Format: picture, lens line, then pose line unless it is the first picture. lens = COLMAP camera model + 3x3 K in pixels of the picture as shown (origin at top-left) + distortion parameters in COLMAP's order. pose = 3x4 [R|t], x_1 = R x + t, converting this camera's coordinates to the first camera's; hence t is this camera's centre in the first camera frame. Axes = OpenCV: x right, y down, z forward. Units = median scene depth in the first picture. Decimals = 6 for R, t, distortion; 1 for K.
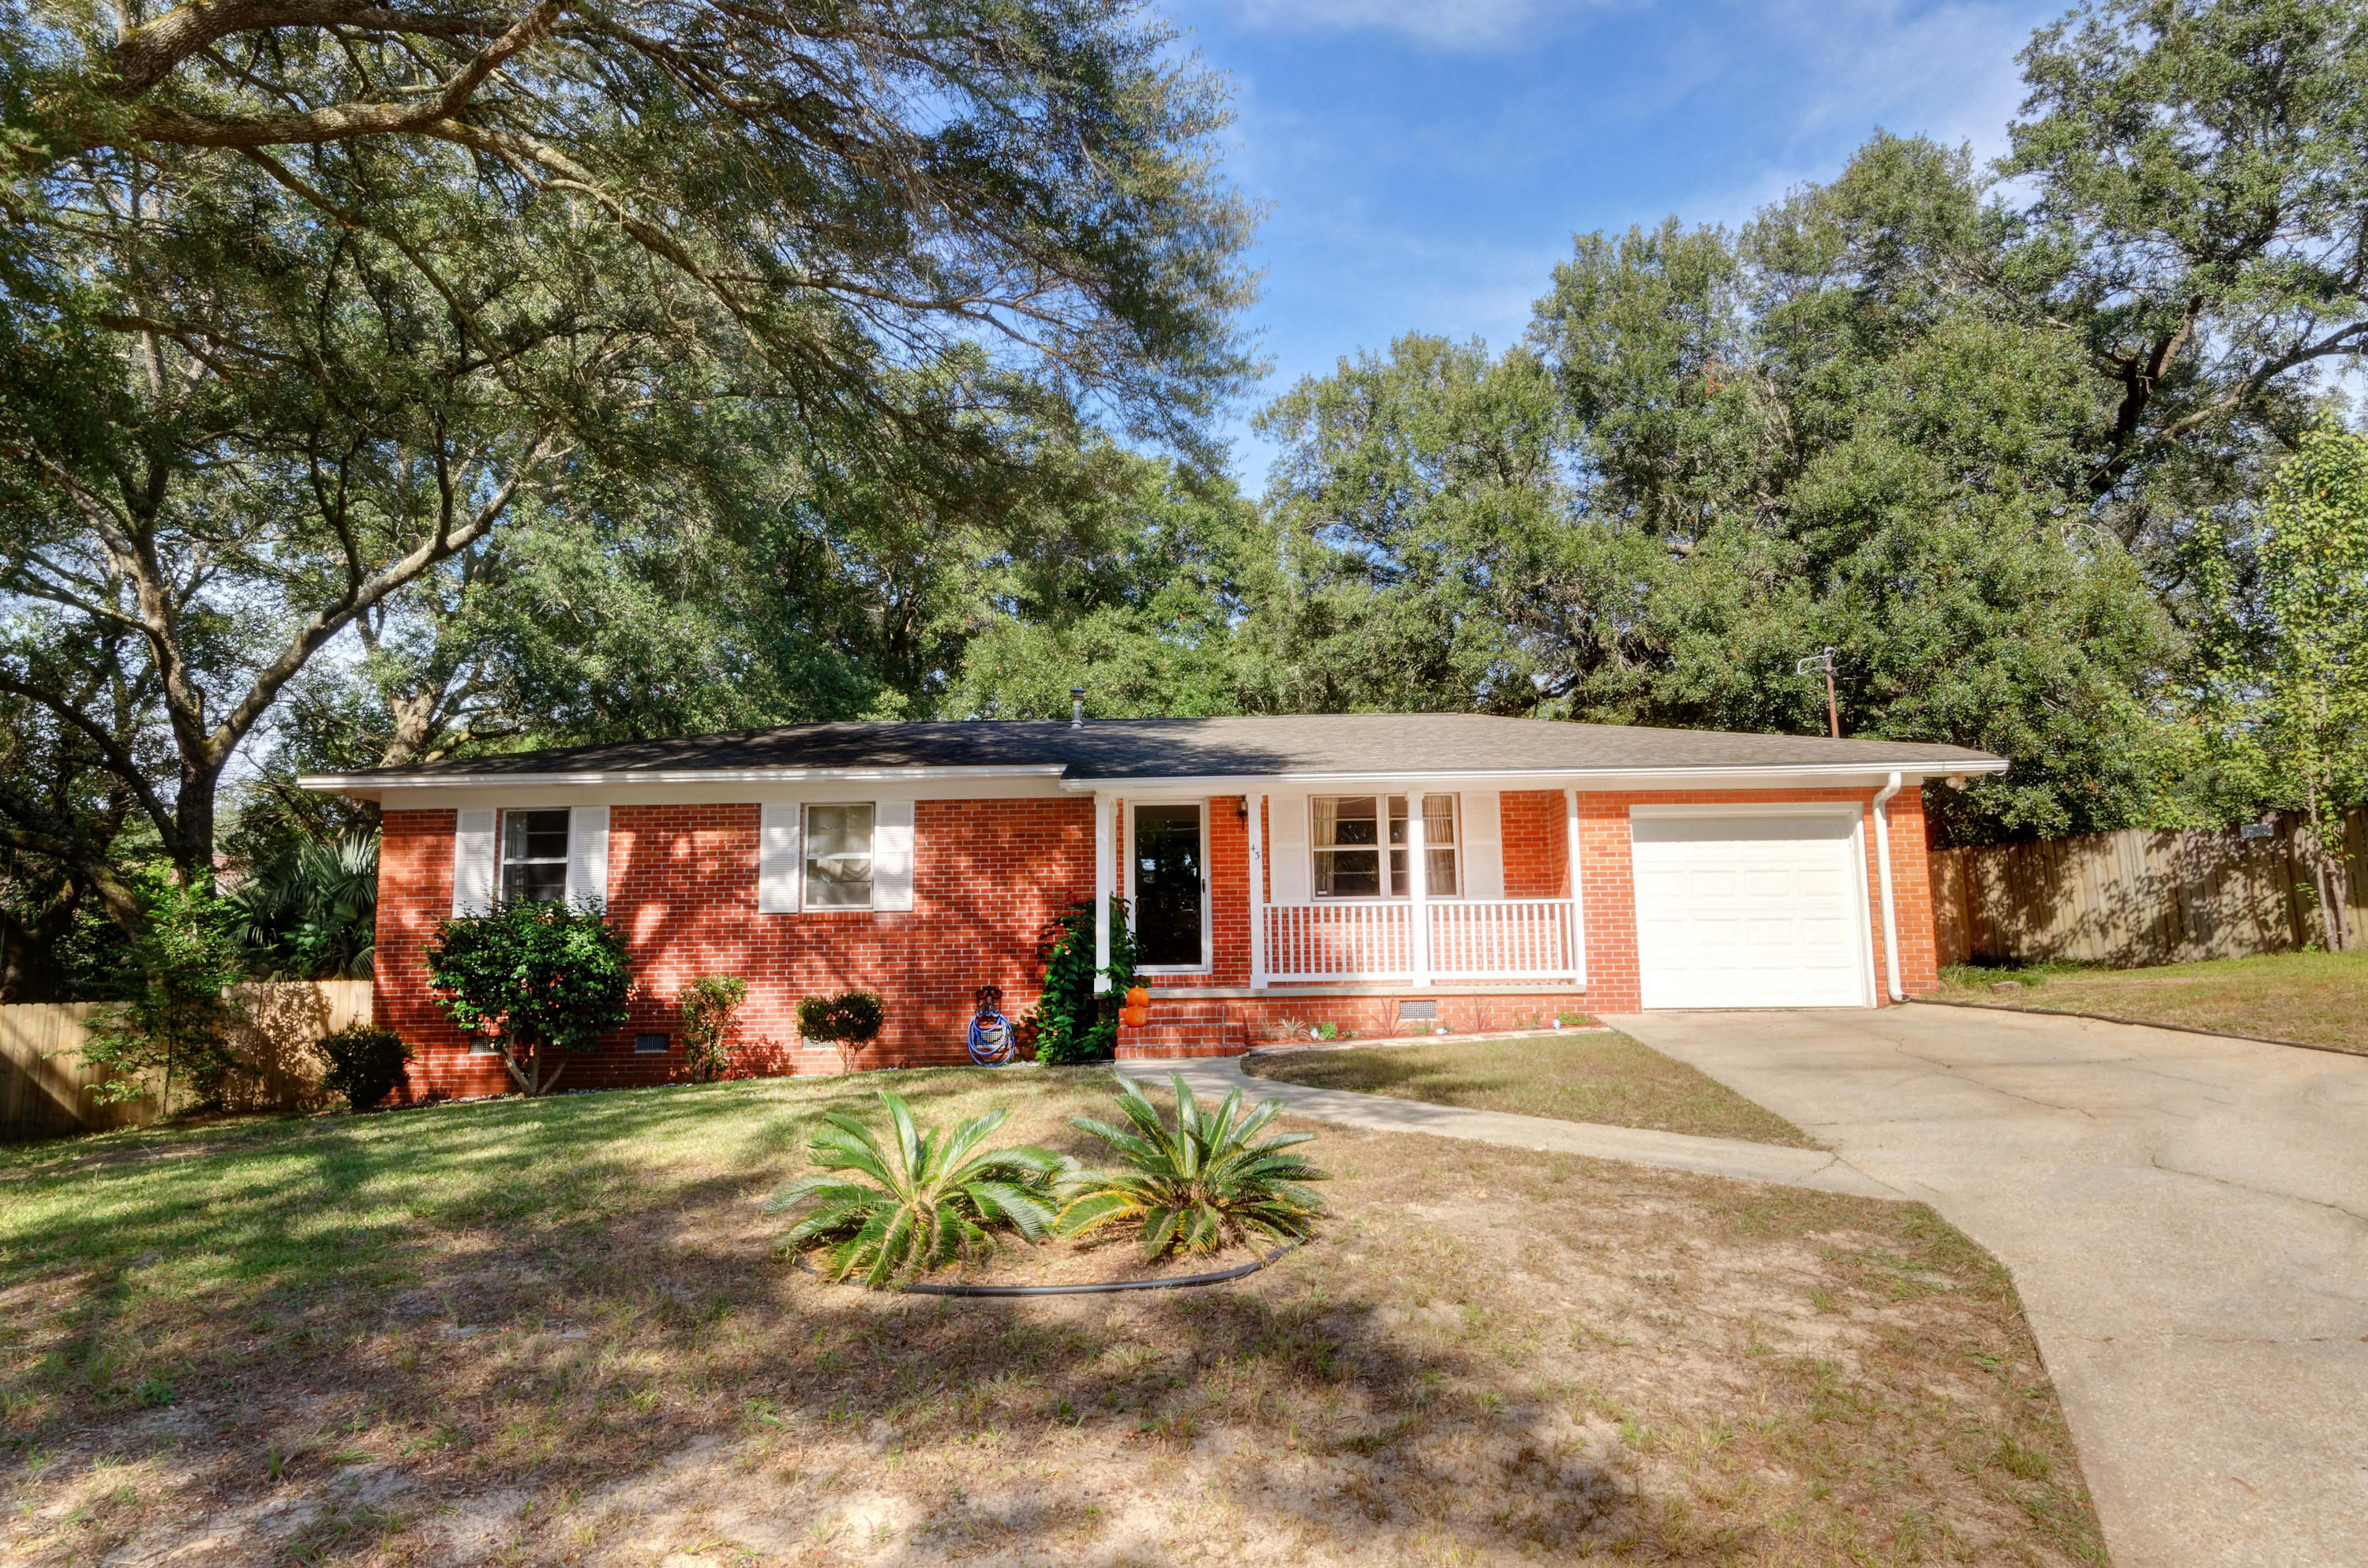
lens RADIAL K [[1352.5, 0, 1176.2], [0, 1352.5, 787.2], [0, 0, 1]] dist [-0.001831, -0.000096]
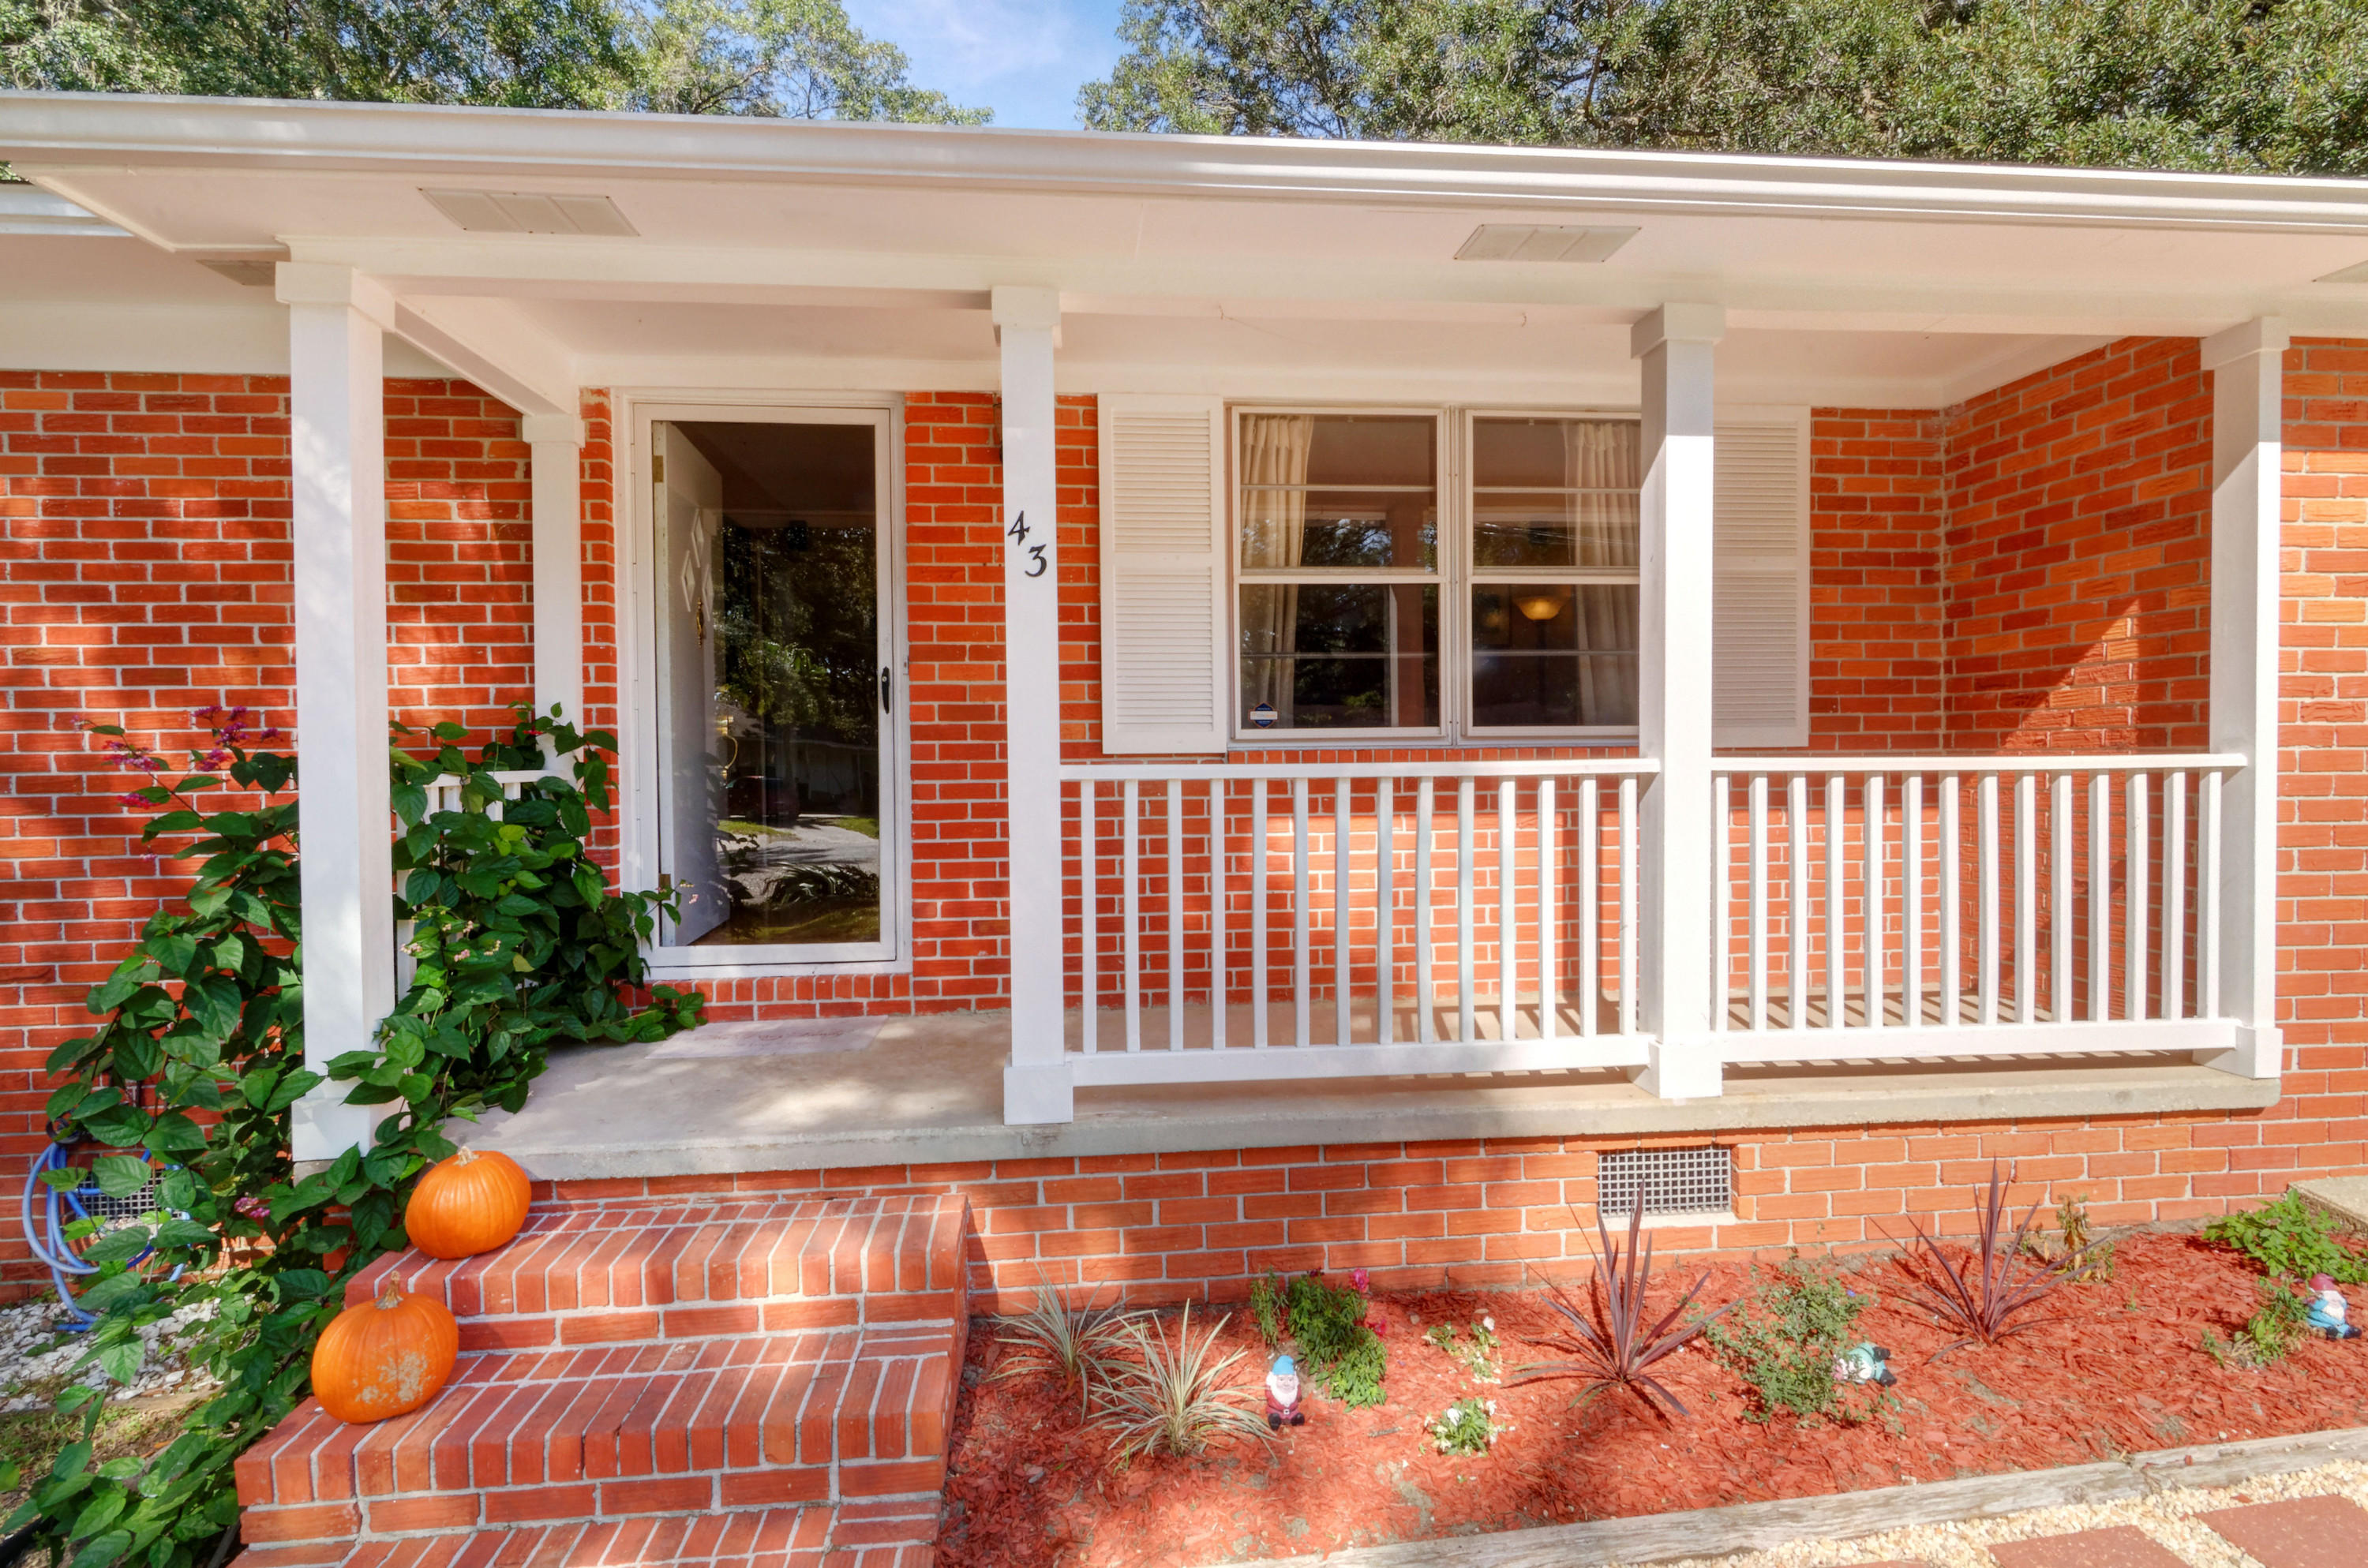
lens RADIAL K [[1119.6, 0, 1184.0], [0, 1119.6, 784.0], [0, 0, 1]] dist [-0.000142, -0.000170]
pose [[0.992194, 0.000707, 0.124703, 0.055411], [-0.019996, 0.987947, 0.153493, 0.053221], [-0.123092, -0.154789, 0.980249, 0.732588]]
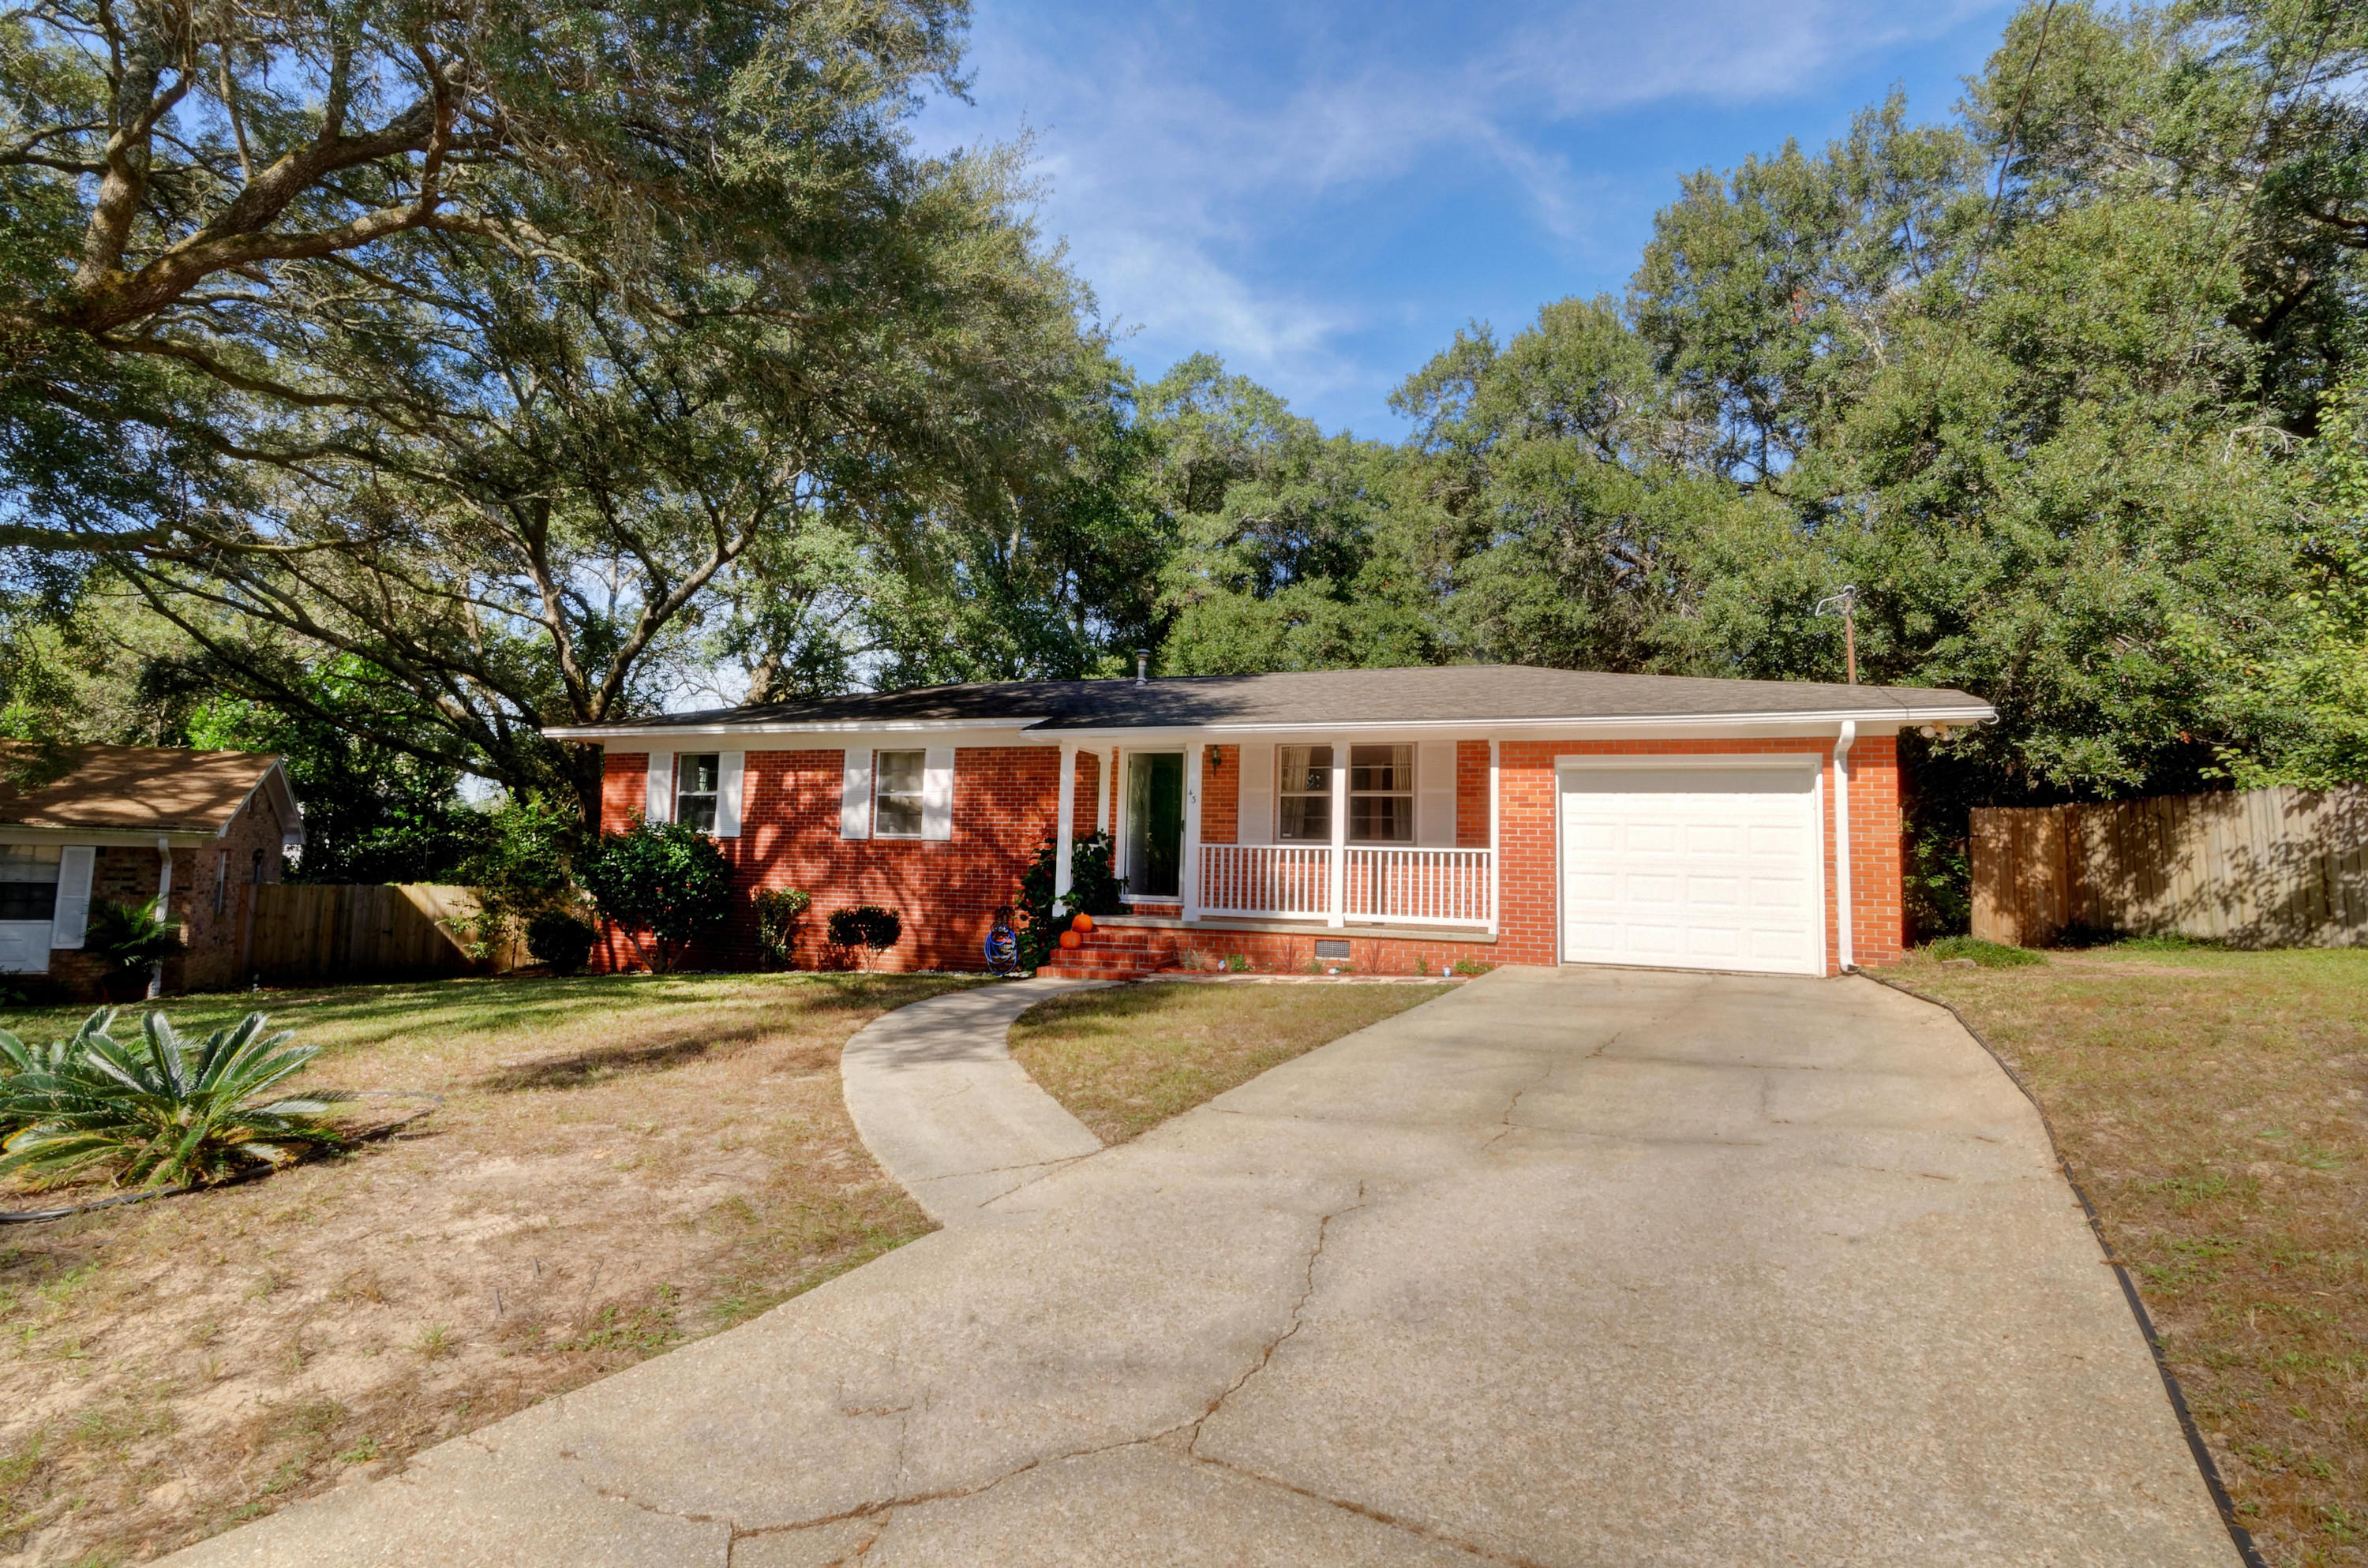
lens RADIAL K [[1121.2, 0, 1170.3], [0, 1121.2, 791.3], [0, 0, 1]] dist [-0.000267, -0.000686]
pose [[0.947685, 0.016046, -0.318803, 0.301709], [-0.000137, 0.998756, 0.049862, -0.001242], [0.319206, -0.047210, 0.946509, 0.124924]]
